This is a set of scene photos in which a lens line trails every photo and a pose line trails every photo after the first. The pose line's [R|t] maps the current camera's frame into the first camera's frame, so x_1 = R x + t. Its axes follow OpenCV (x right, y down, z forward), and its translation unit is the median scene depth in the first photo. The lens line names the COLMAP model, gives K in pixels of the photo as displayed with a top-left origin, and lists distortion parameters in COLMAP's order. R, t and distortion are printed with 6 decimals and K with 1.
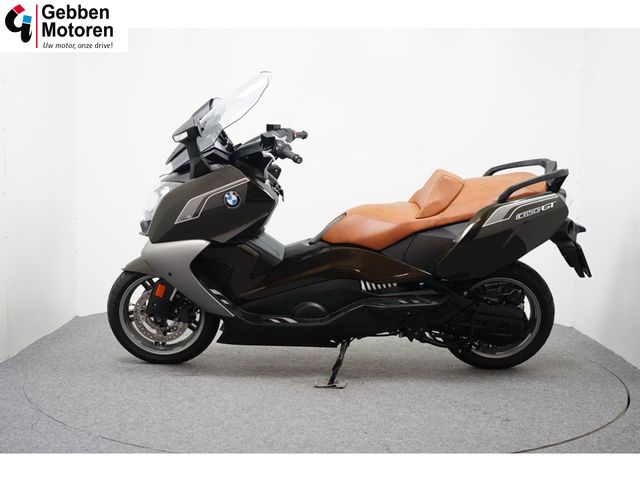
lens RADIAL K [[906.3, 0, 320.3], [0, 906.3, 238.7], [0, 0, 1]] dist [-0.047189, 0.000000]
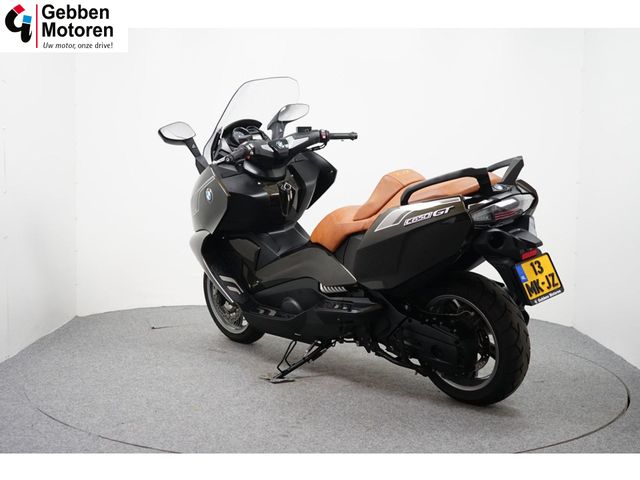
lens RADIAL K [[906.3, 0, 320.0], [0, 906.3, 241.5], [0, 0, 1]] dist [-0.047189, 0.000000]
pose [[0.654658, 0.056694, -0.753796, 0.787600], [-0.064054, 0.997758, 0.019413, -0.016712], [0.753206, 0.035575, 0.656822, 0.351470]]
